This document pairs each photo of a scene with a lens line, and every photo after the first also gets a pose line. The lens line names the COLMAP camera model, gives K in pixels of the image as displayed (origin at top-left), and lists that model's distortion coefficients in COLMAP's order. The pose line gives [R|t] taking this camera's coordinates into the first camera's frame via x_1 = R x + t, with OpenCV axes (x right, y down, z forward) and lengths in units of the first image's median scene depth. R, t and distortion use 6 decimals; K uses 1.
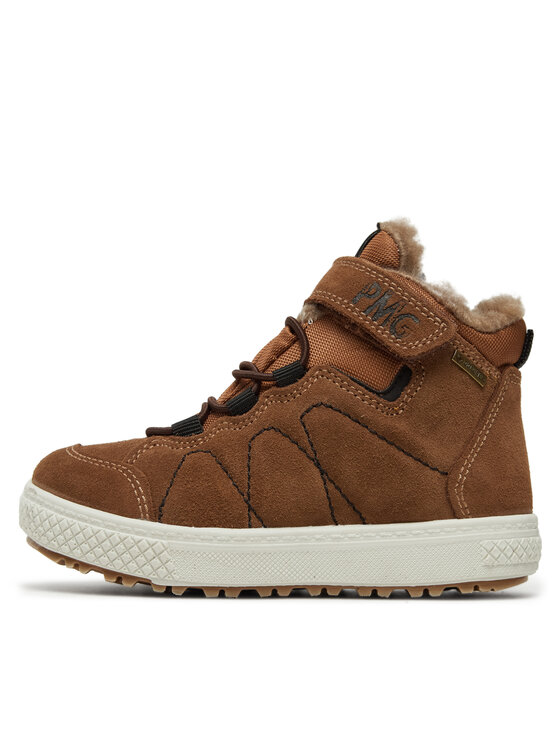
lens RADIAL K [[1494.1, 0, 281.1], [0, 1494.1, 376.6], [0, 0, 1]] dist [-0.026149, 0.000000]
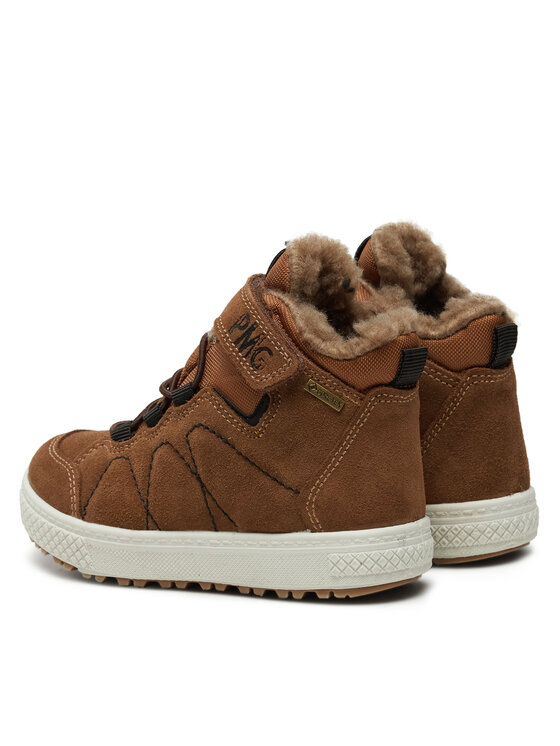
lens RADIAL K [[2205.4, 0, 279.2], [0, 2205.4, 371.7], [0, 0, 1]] dist [0.426447, 0.000000]
pose [[0.885877, 0.027510, -0.463104, 0.852288], [0.065687, 0.980745, 0.183913, -0.324570], [0.459247, -0.193344, 0.867012, -0.409139]]
